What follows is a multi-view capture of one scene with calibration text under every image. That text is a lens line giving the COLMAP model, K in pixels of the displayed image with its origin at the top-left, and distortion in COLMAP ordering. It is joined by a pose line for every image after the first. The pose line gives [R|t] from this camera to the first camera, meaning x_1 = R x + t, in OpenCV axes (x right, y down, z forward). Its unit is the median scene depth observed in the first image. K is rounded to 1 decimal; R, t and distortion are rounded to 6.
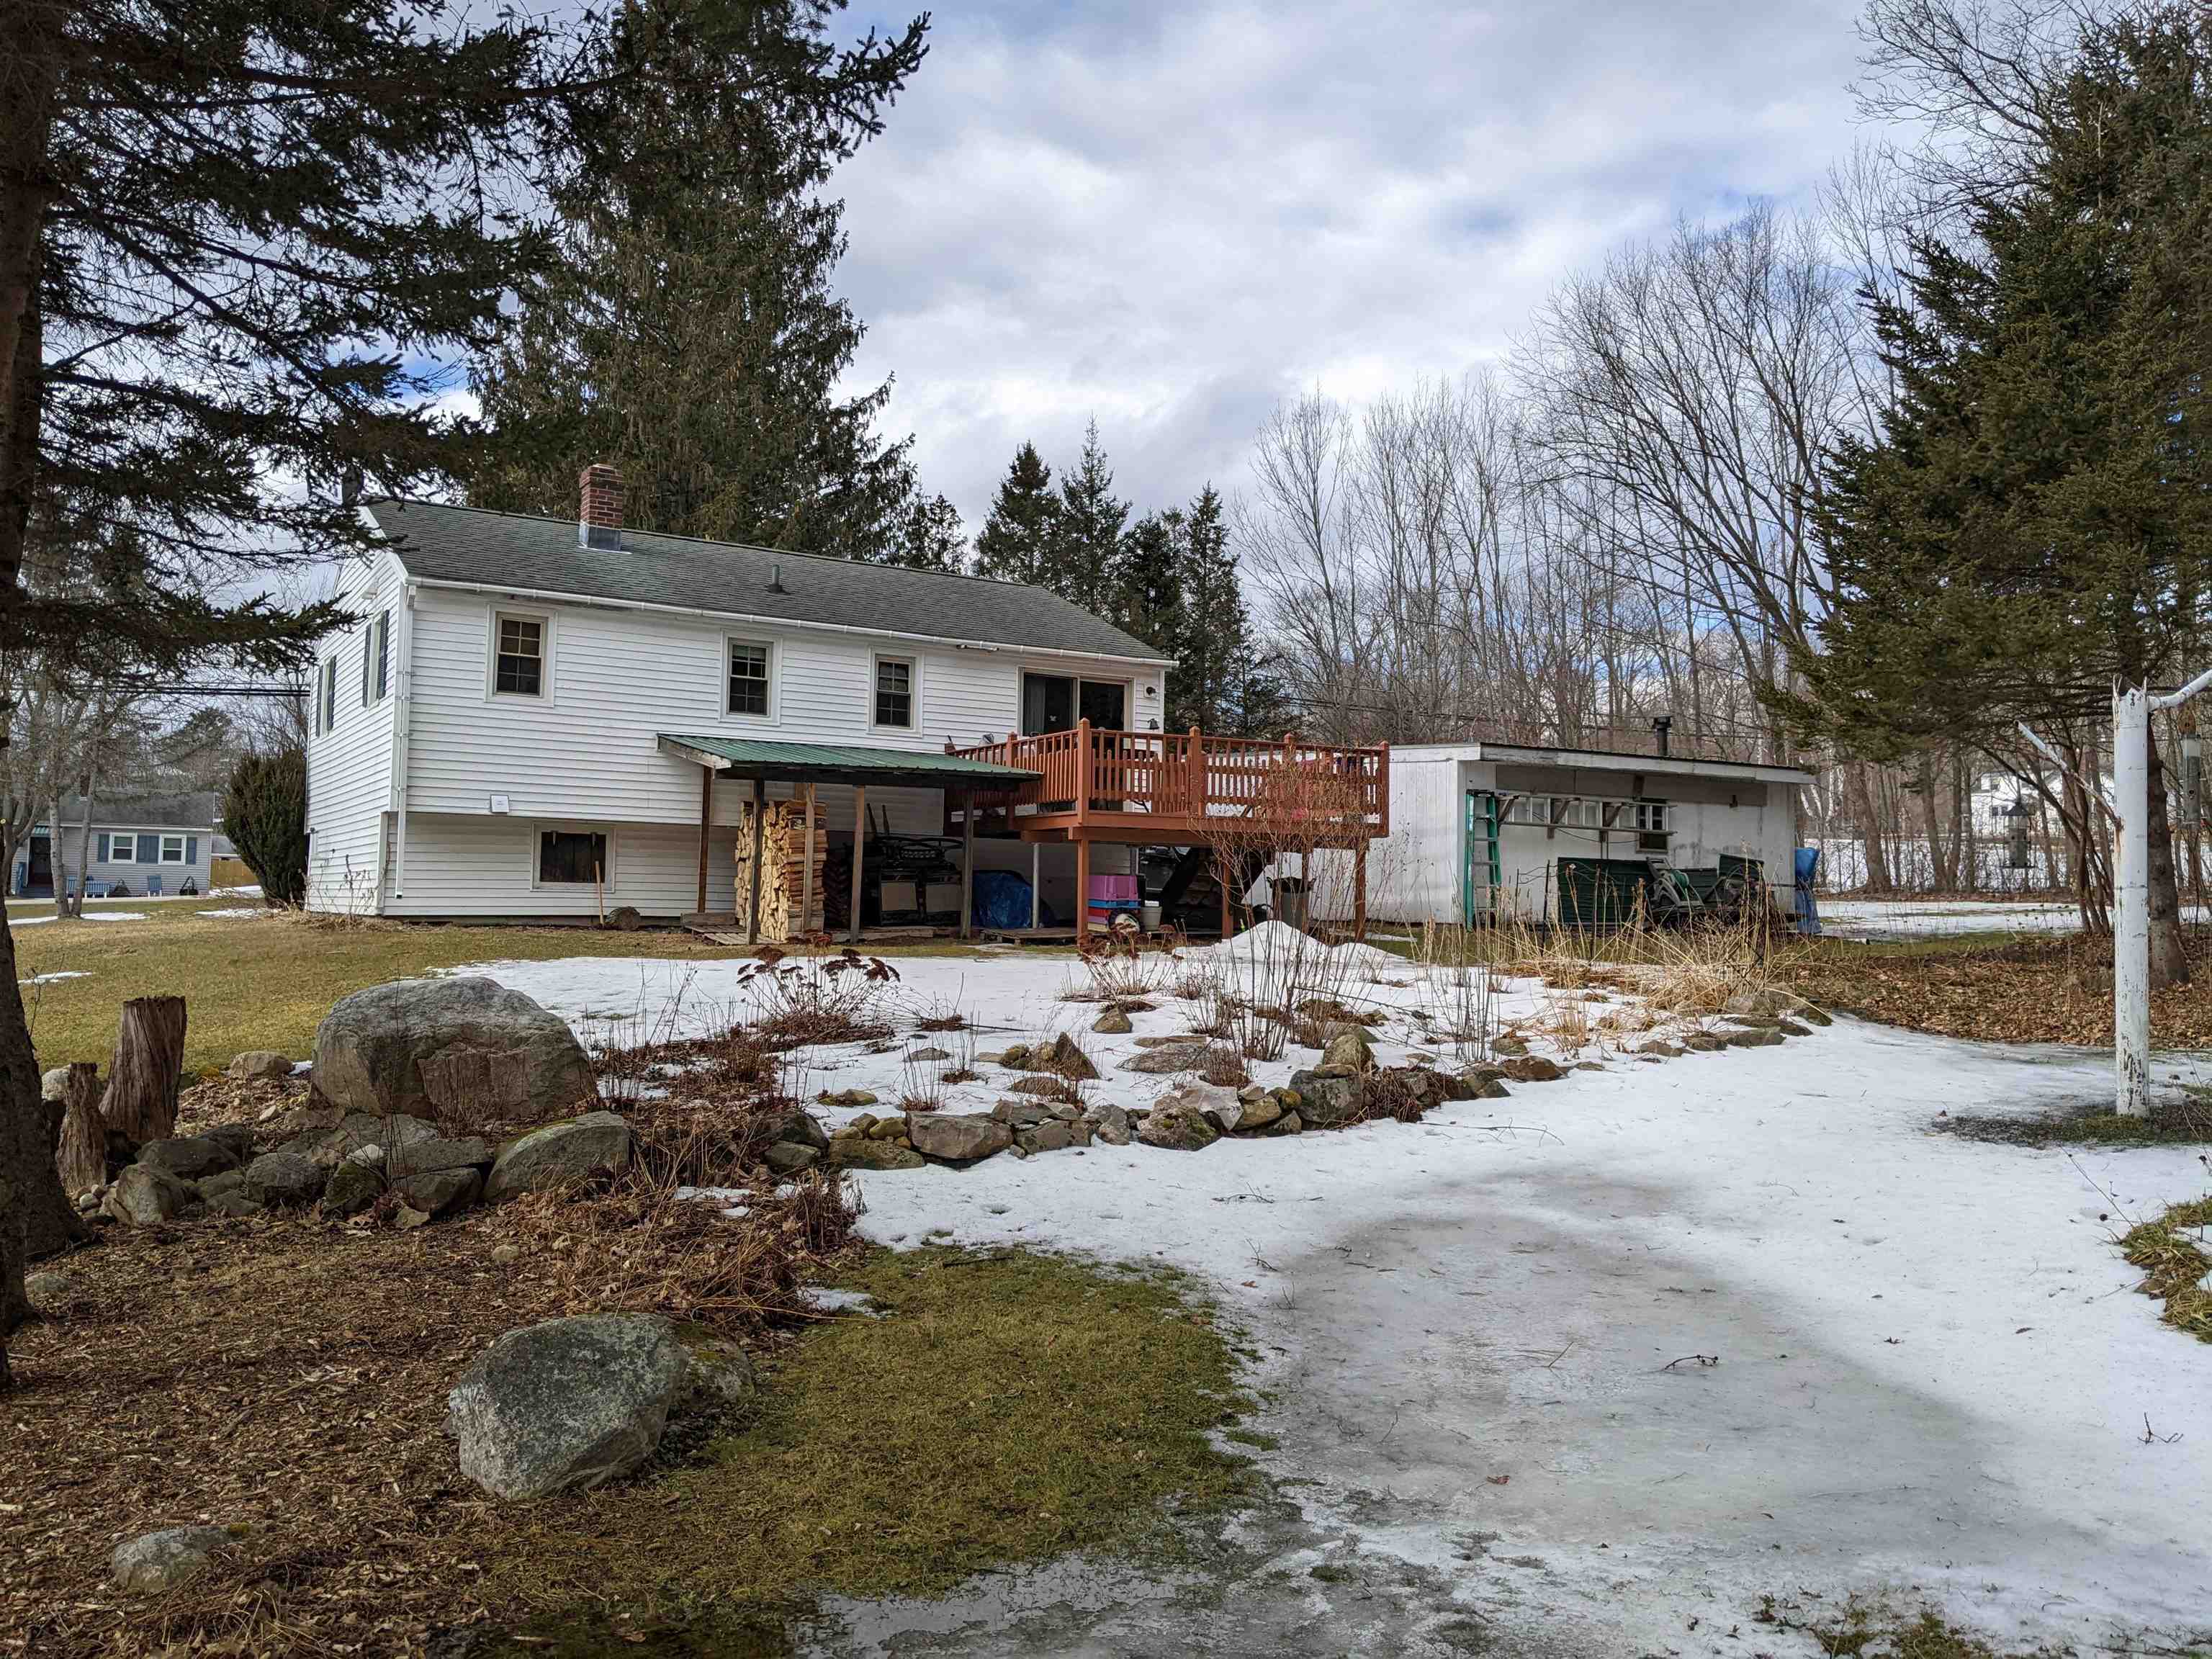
lens RADIAL K [[1710.9, 0, 1106.0], [0, 1710.9, 829.5], [0, 0, 1]] dist [-0.000933, -0.000479]
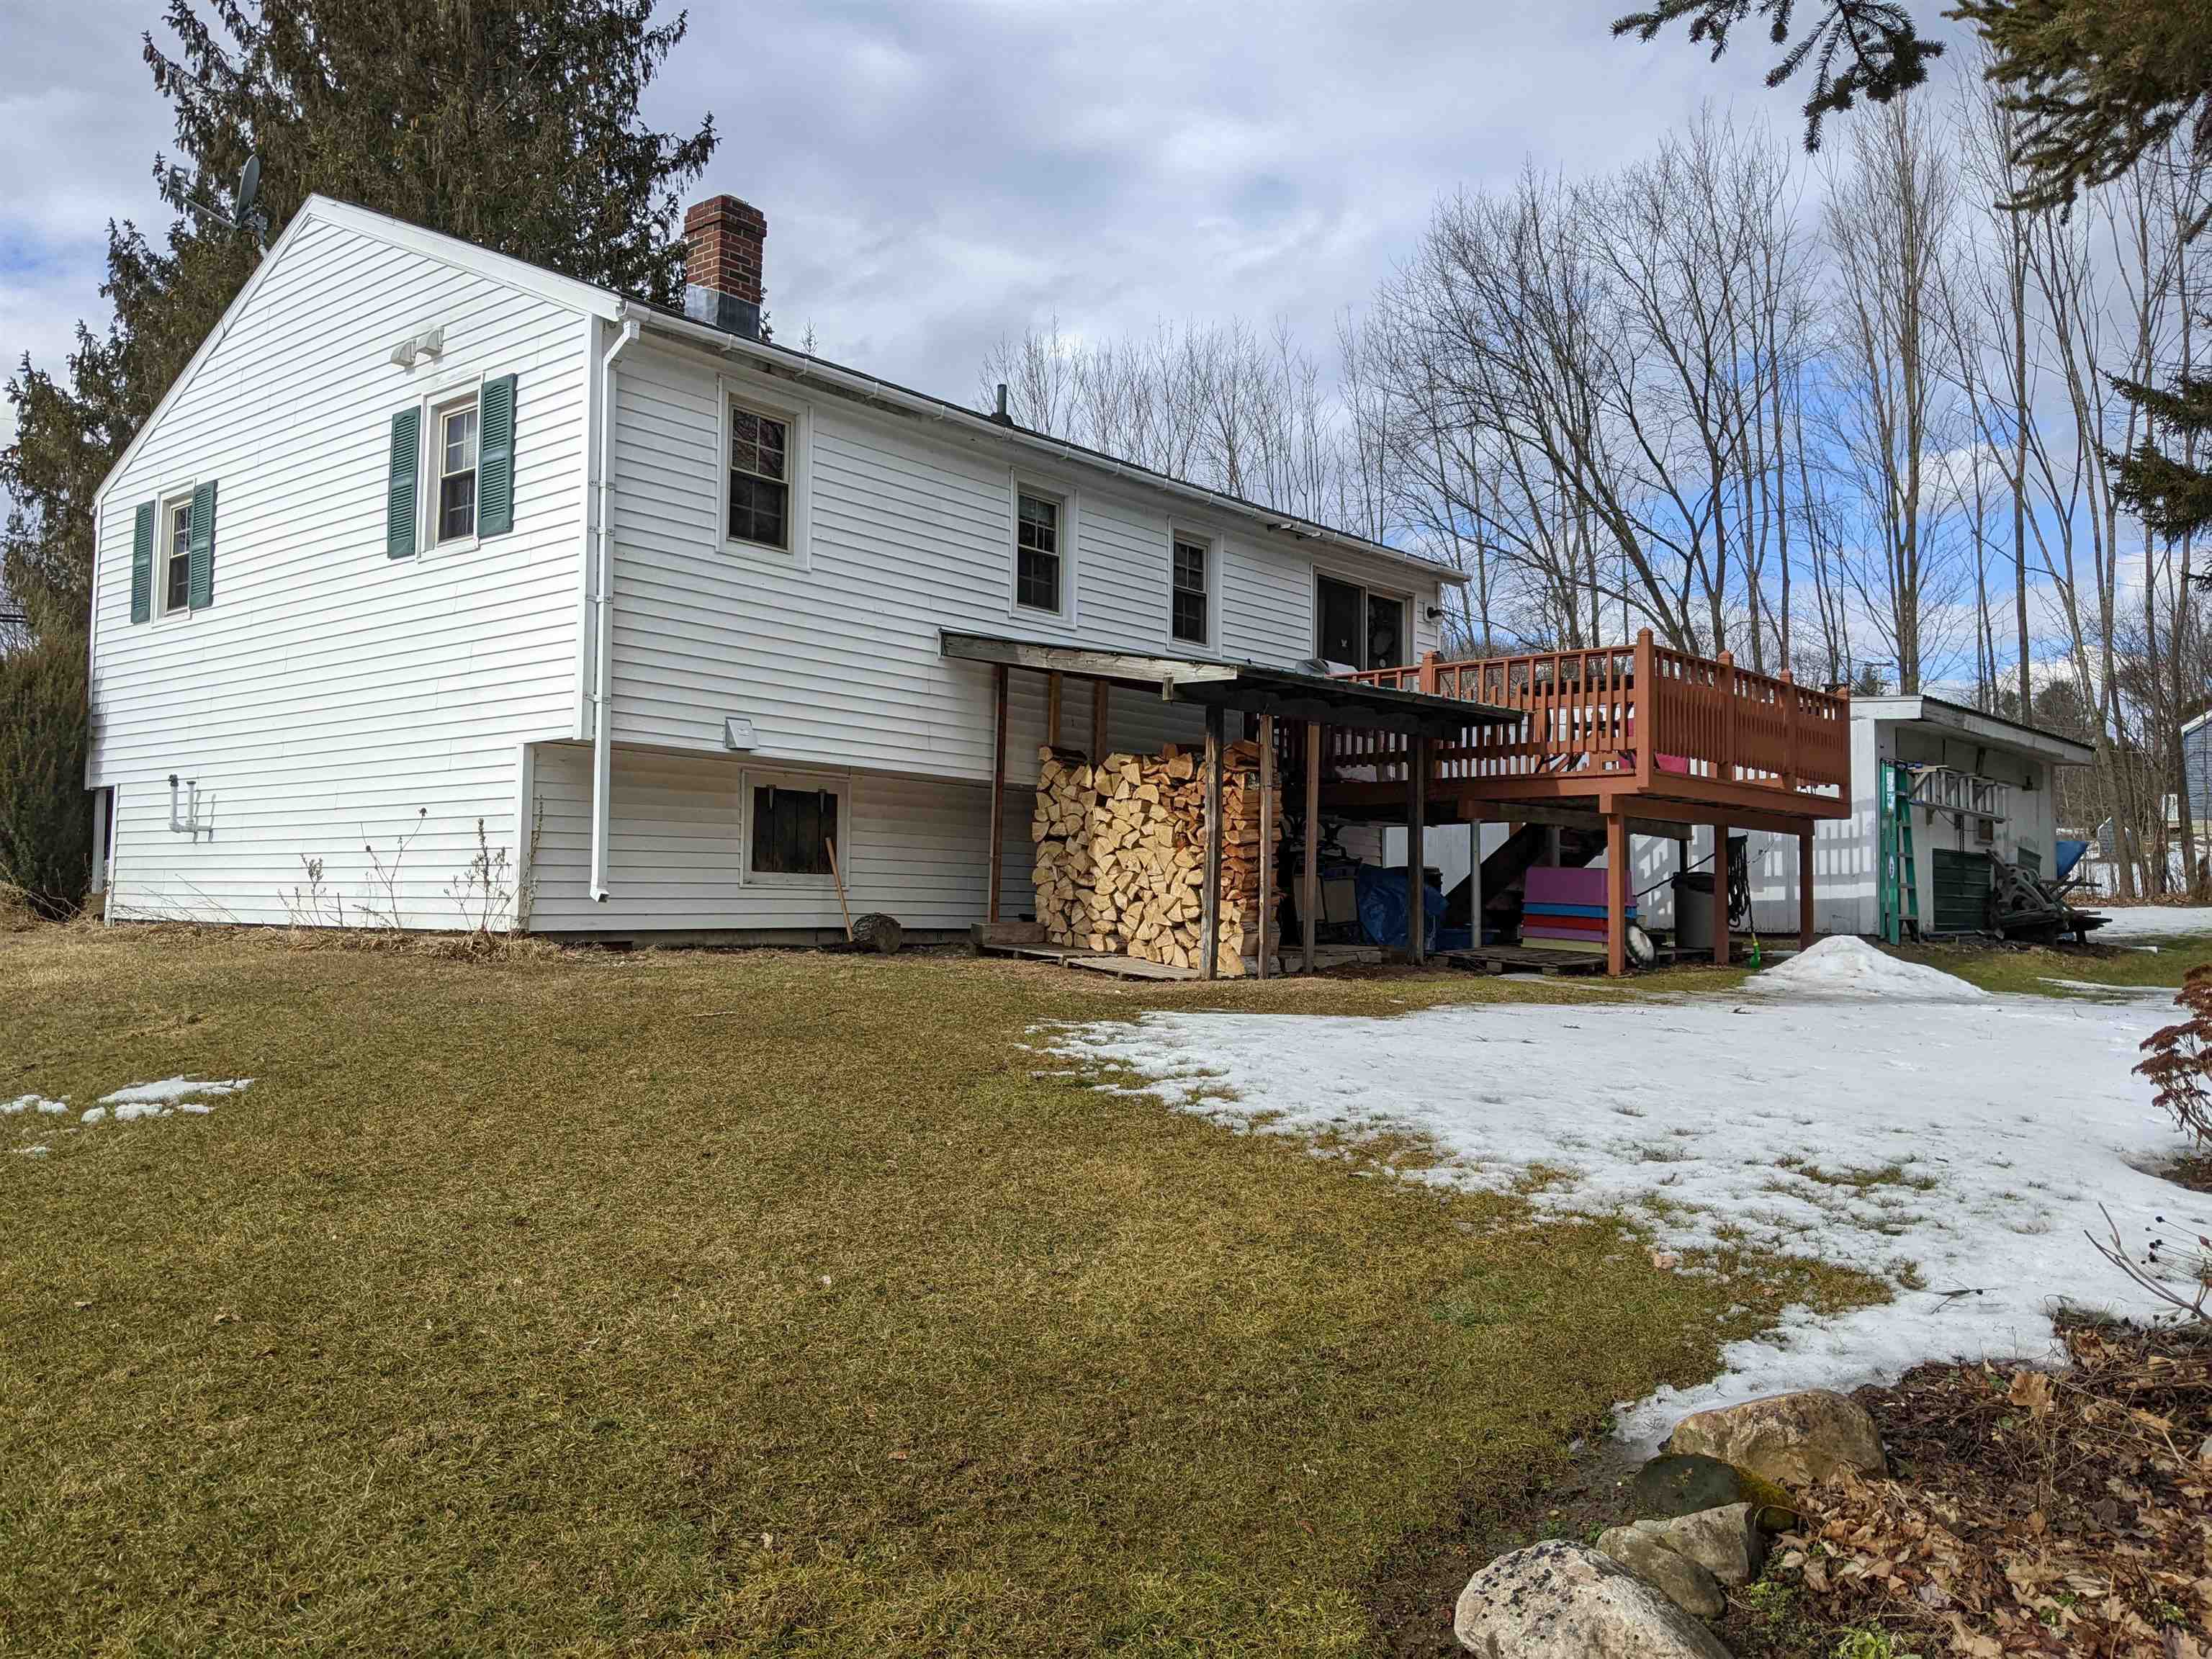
lens RADIAL K [[1710.9, 0, 1106.0], [0, 1710.9, 829.5], [0, 0, 1]] dist [-0.000933, -0.000479]
pose [[0.961542, 0.014524, 0.274275, -0.370840], [-0.016436, 0.999854, 0.004674, 0.011368], [-0.274167, -0.009002, 0.961640, 0.400127]]
